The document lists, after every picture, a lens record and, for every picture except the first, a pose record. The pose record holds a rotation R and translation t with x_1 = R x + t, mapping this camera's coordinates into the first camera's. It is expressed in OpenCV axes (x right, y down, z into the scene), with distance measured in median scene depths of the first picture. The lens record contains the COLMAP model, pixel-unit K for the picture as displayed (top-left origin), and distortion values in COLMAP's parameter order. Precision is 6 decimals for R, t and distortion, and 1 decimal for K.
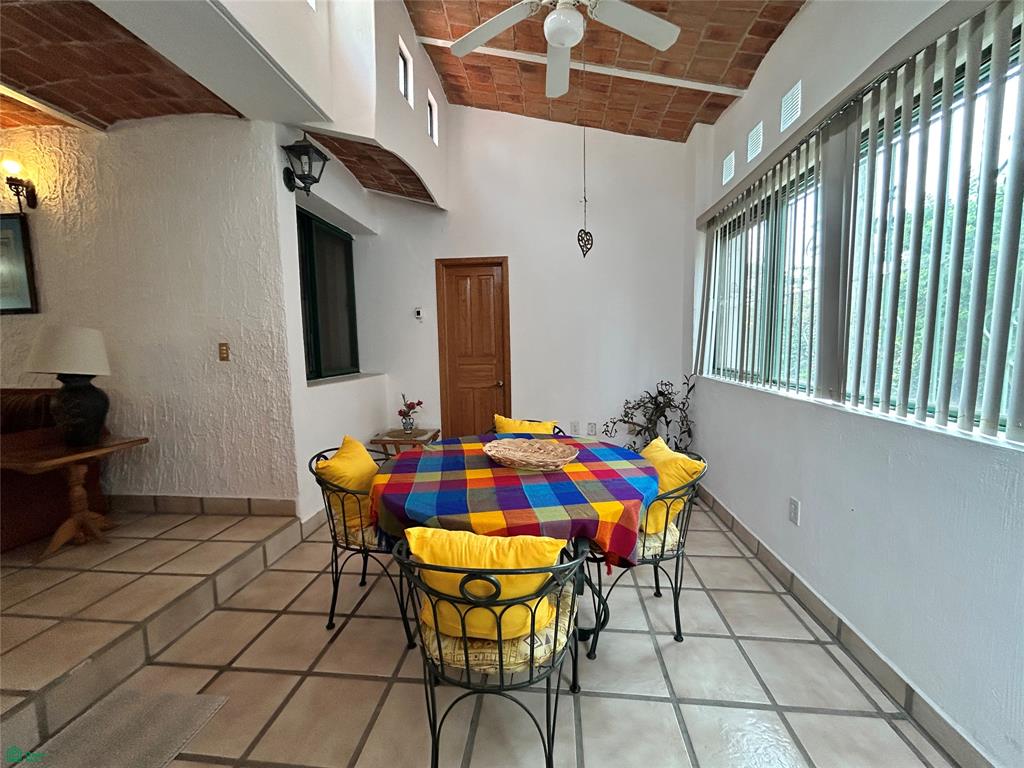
lens RADIAL K [[416.9, 0, 512.4], [0, 416.9, 383.1], [0, 0, 1]] dist [-0.002604, 0.001247]
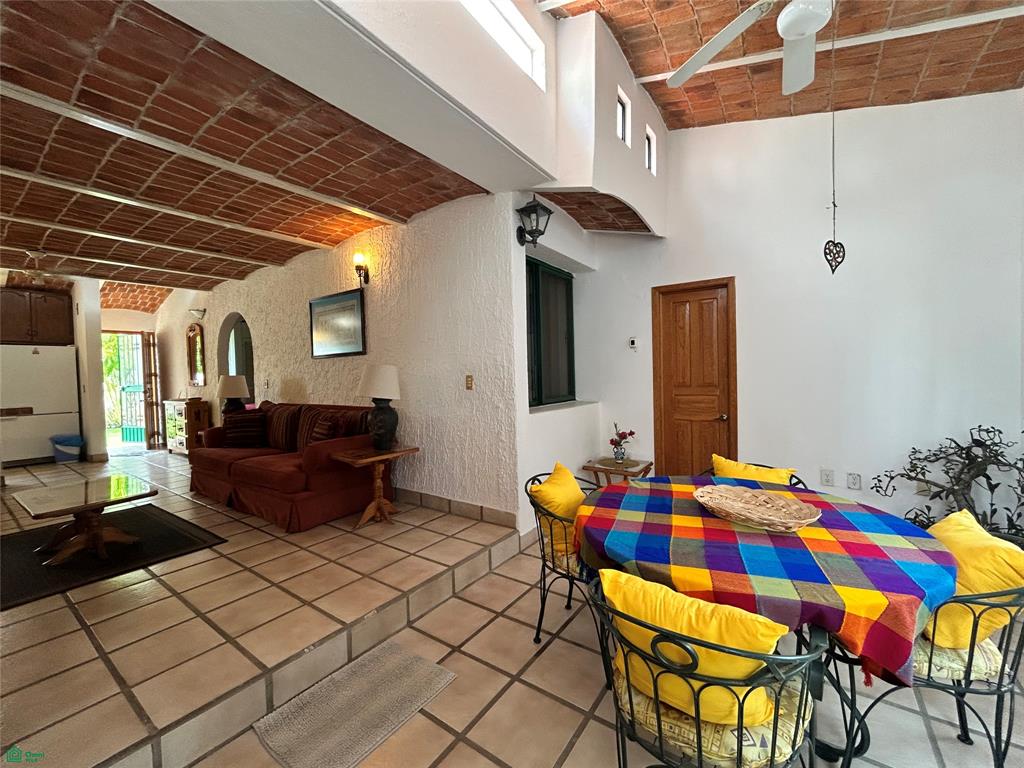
lens RADIAL K [[416.9, 0, 511.9], [0, 416.9, 384.2], [0, 0, 1]] dist [-0.002604, 0.001247]
pose [[0.870578, 0.009911, -0.491931, 0.022638], [-0.037061, 0.998278, -0.045475, -0.019595], [0.490633, 0.057821, 0.869446, -0.007081]]
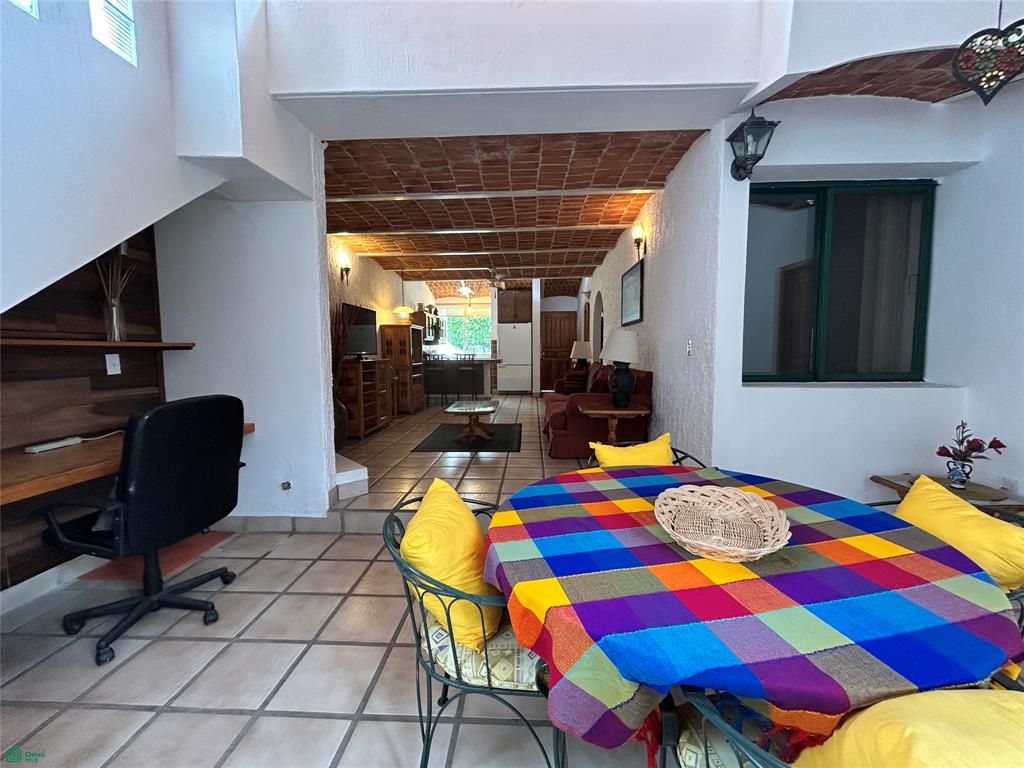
lens RADIAL K [[416.9, 0, 510.9], [0, 416.9, 383.5], [0, 0, 1]] dist [-0.002604, 0.001247]
pose [[0.050811, 0.096727, -0.994013, 0.453373], [-0.089688, 0.991719, 0.091919, -0.040606], [0.994673, 0.084481, 0.059065, 0.481908]]
